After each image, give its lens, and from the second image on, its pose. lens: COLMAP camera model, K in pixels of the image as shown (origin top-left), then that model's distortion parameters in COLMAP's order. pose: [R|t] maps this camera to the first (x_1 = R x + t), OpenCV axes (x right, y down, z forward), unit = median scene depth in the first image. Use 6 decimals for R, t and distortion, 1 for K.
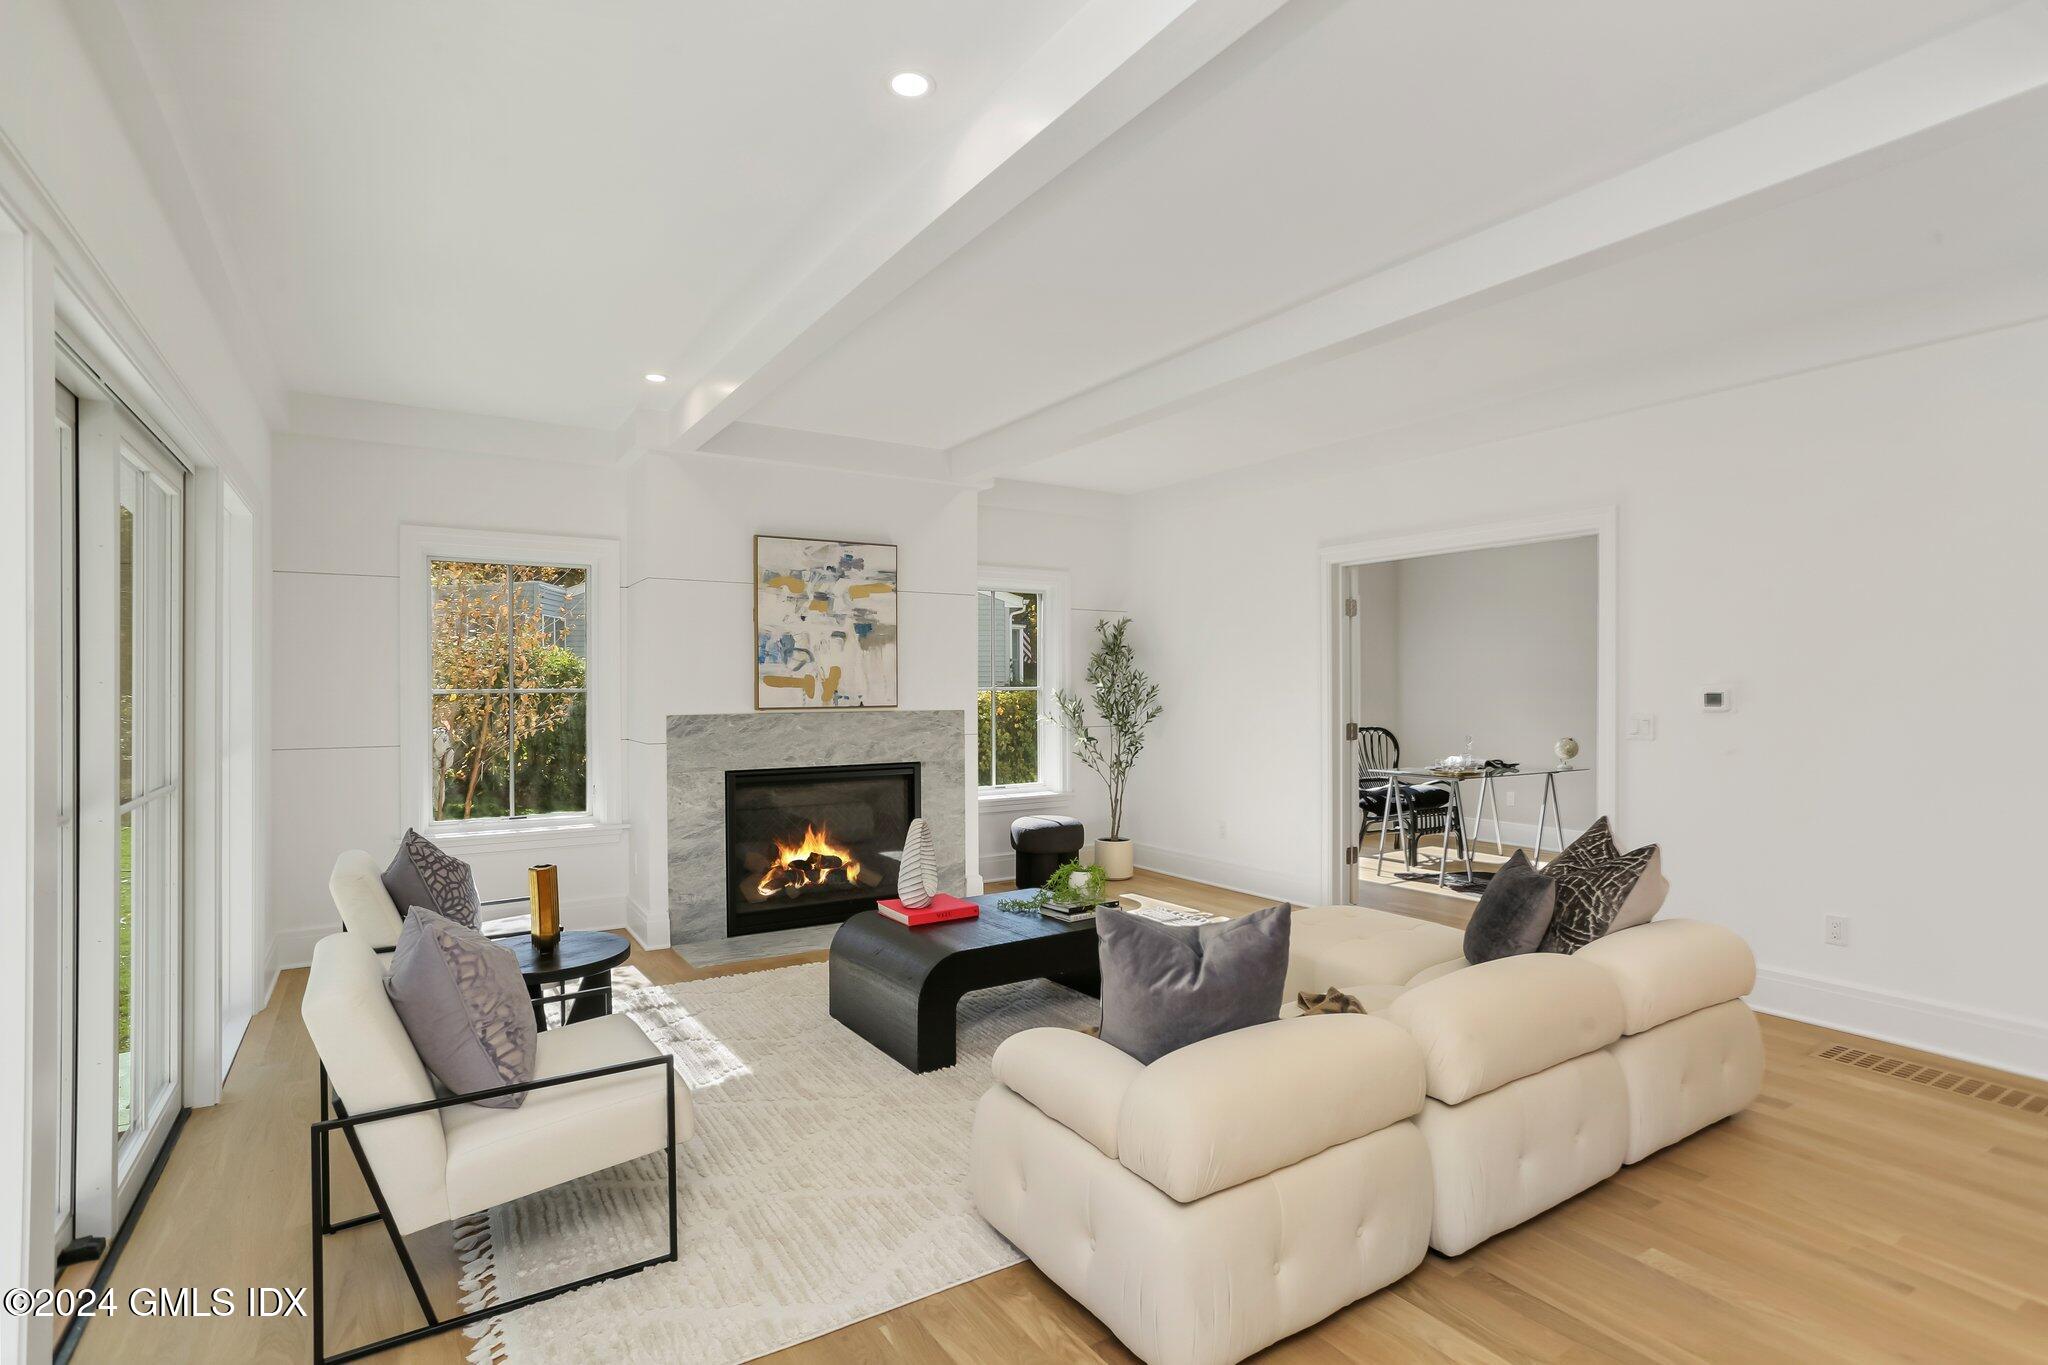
lens RADIAL K [[994.6, 0, 1024.0], [0, 994.6, 682.5], [0, 0, 1]] dist [-0.046745, 0.030470]
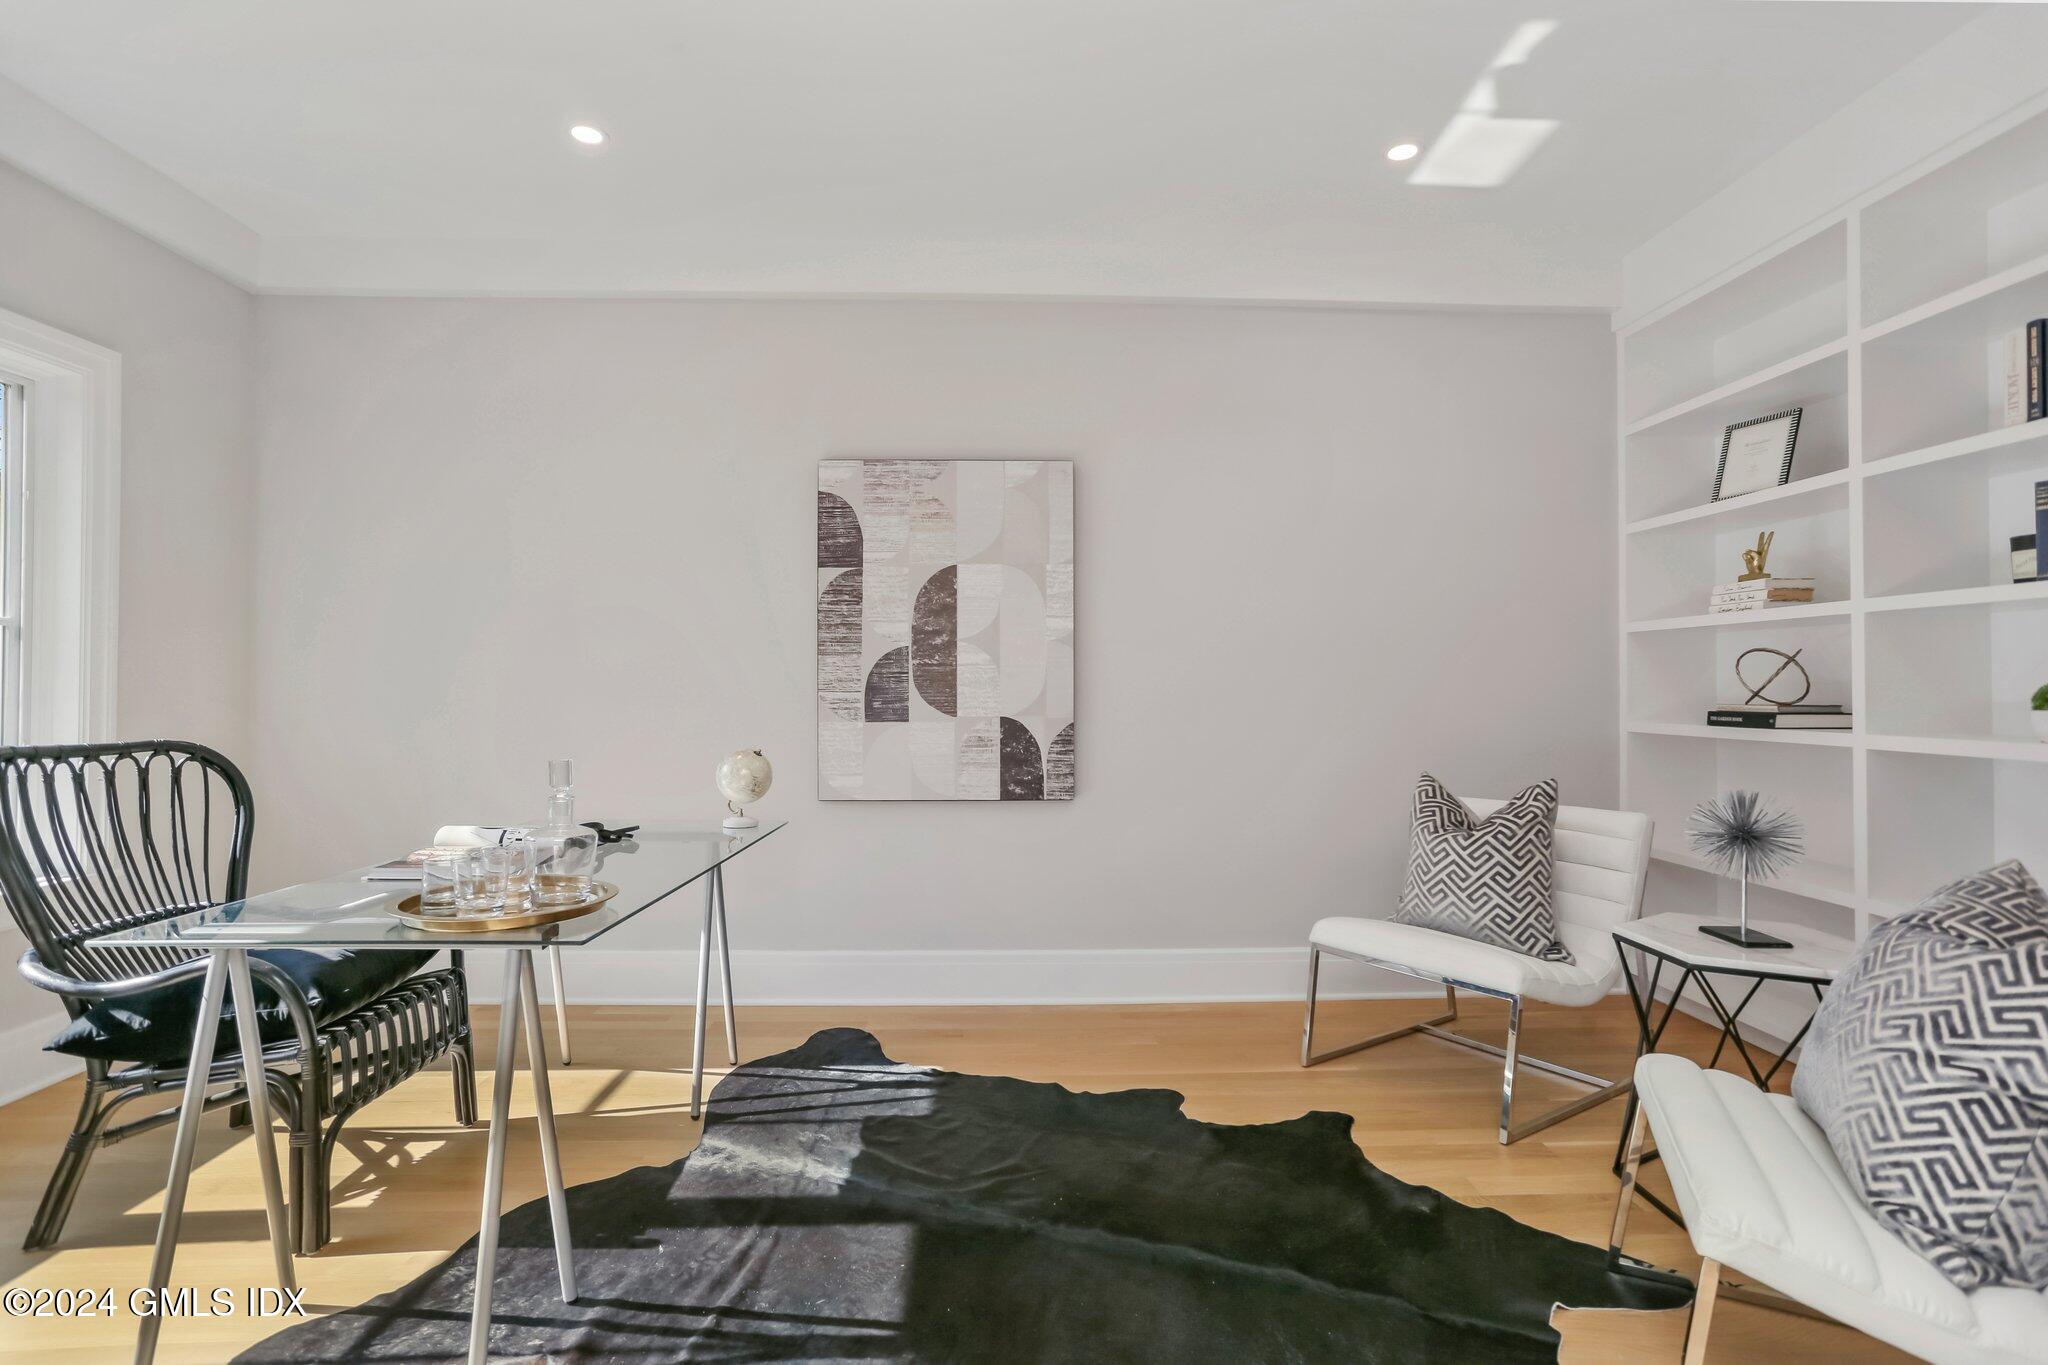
lens RADIAL K [[994.6, 0, 1024.0], [0, 994.6, 682.5], [0, 0, 1]] dist [-0.046745, 0.030470]
pose [[0.509923, 0.010988, 0.860150, 0.247462], [-0.004465, 0.999939, -0.010127, 0.030881], [-0.860209, 0.001323, 0.509940, 0.658489]]
